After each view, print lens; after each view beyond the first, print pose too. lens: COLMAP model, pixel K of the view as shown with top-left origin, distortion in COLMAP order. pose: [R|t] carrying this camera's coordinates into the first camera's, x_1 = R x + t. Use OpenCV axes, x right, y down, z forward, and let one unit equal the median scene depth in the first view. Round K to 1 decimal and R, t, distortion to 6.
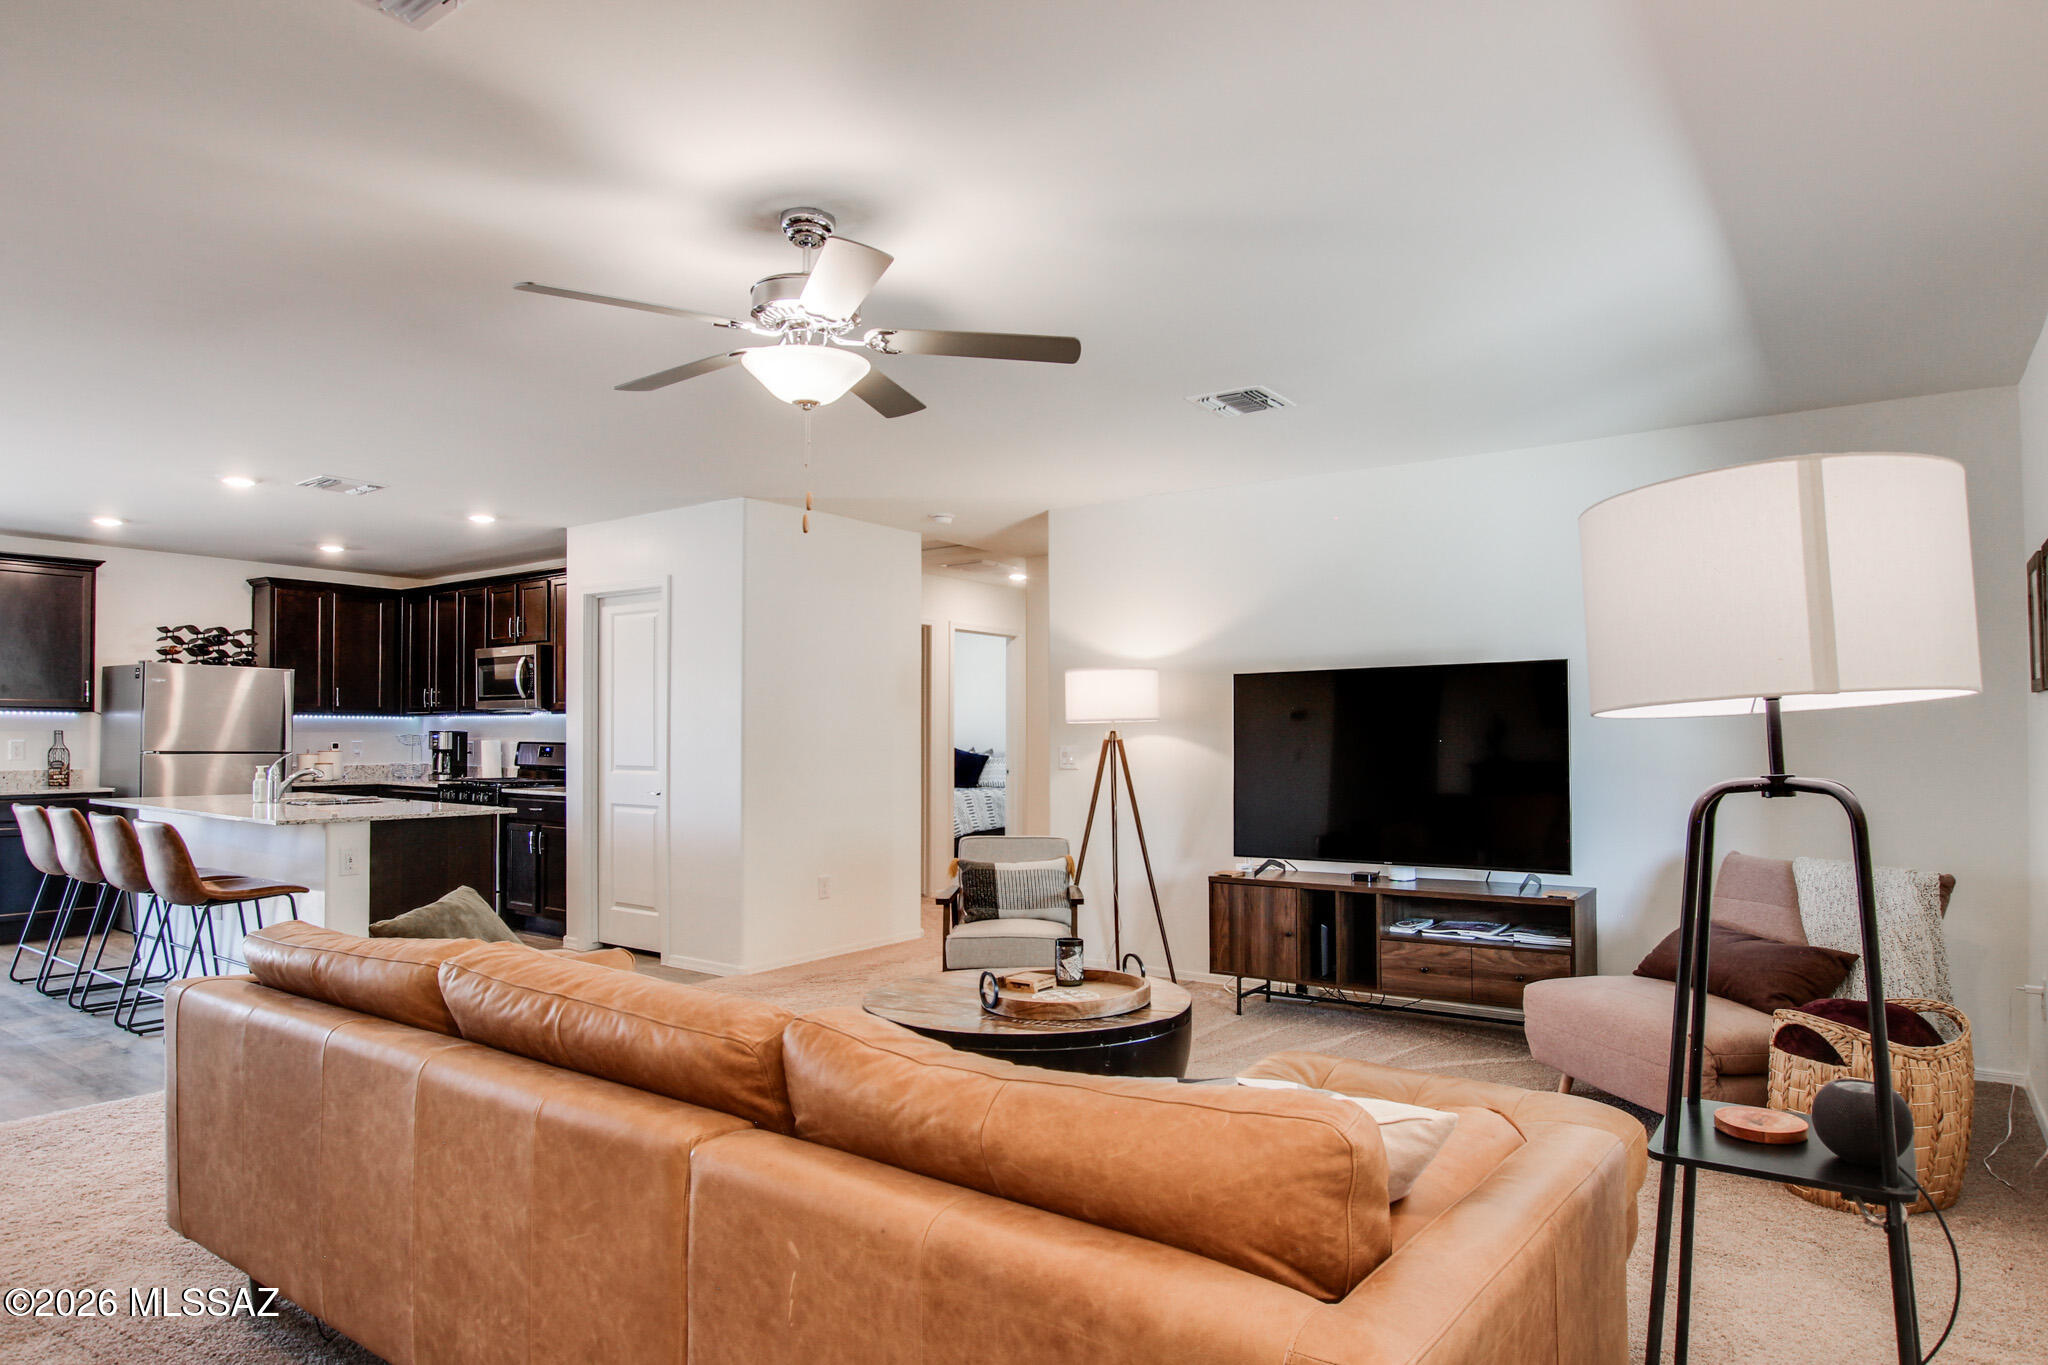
lens RADIAL K [[1171.0, 0, 1040.7], [0, 1171.0, 725.6], [0, 0, 1]] dist [-0.028302, 0.001588]
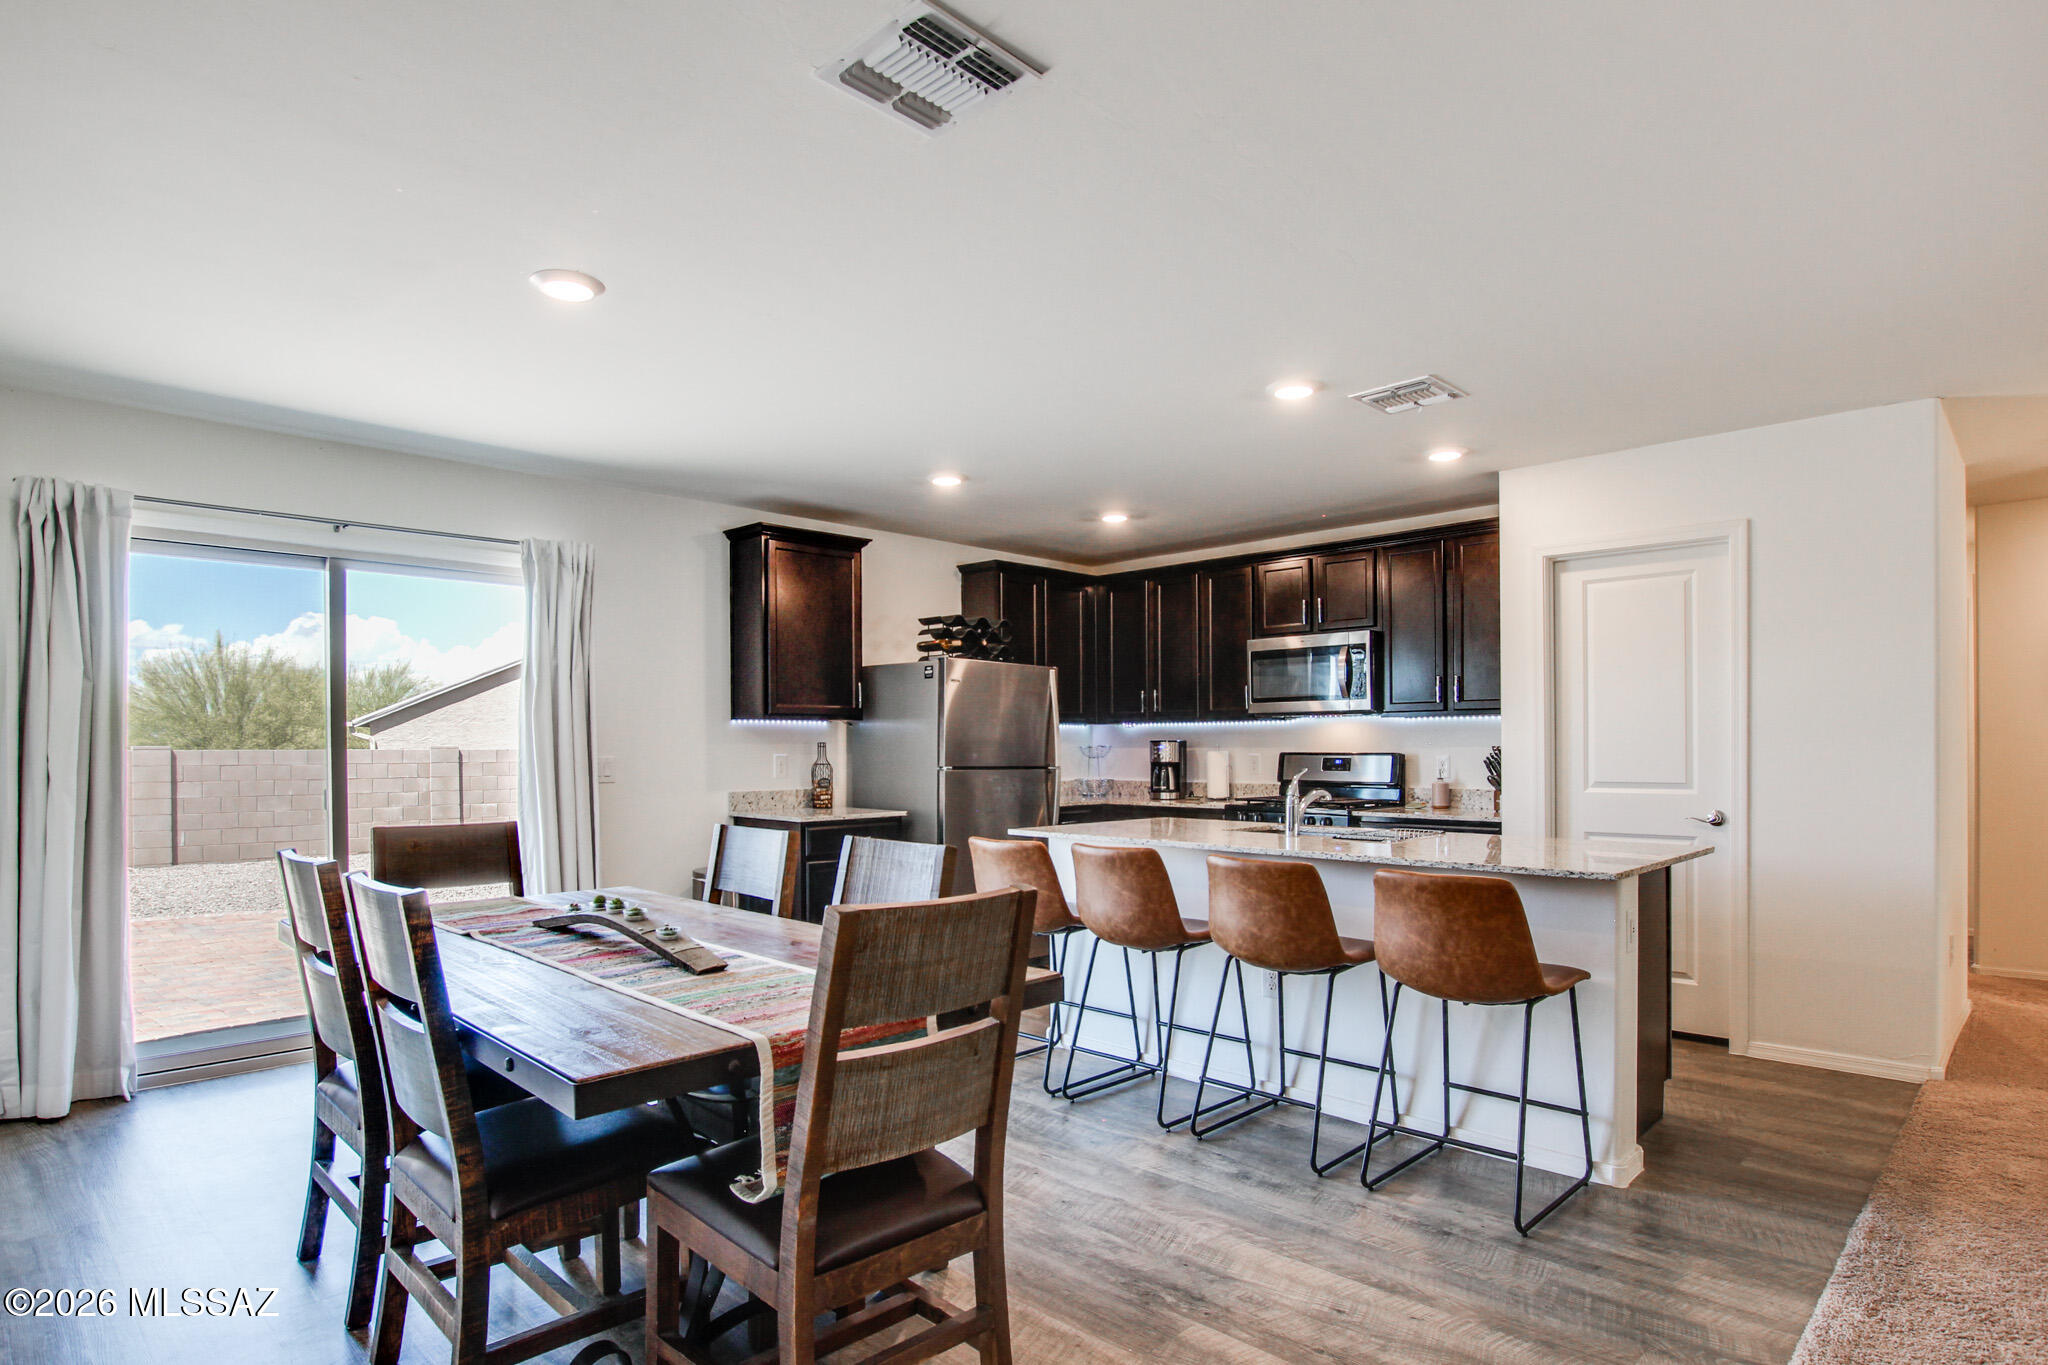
lens RADIAL K [[1096.7, 0, 1051.4], [0, 1096.7, 753.3], [0, 0, 1]] dist [-0.008263, -0.000976]
pose [[0.988424, -0.007034, -0.151556, -0.641649], [0.009192, 0.999866, 0.013548, 0.003056], [0.151440, -0.014784, 0.988356, 0.261945]]
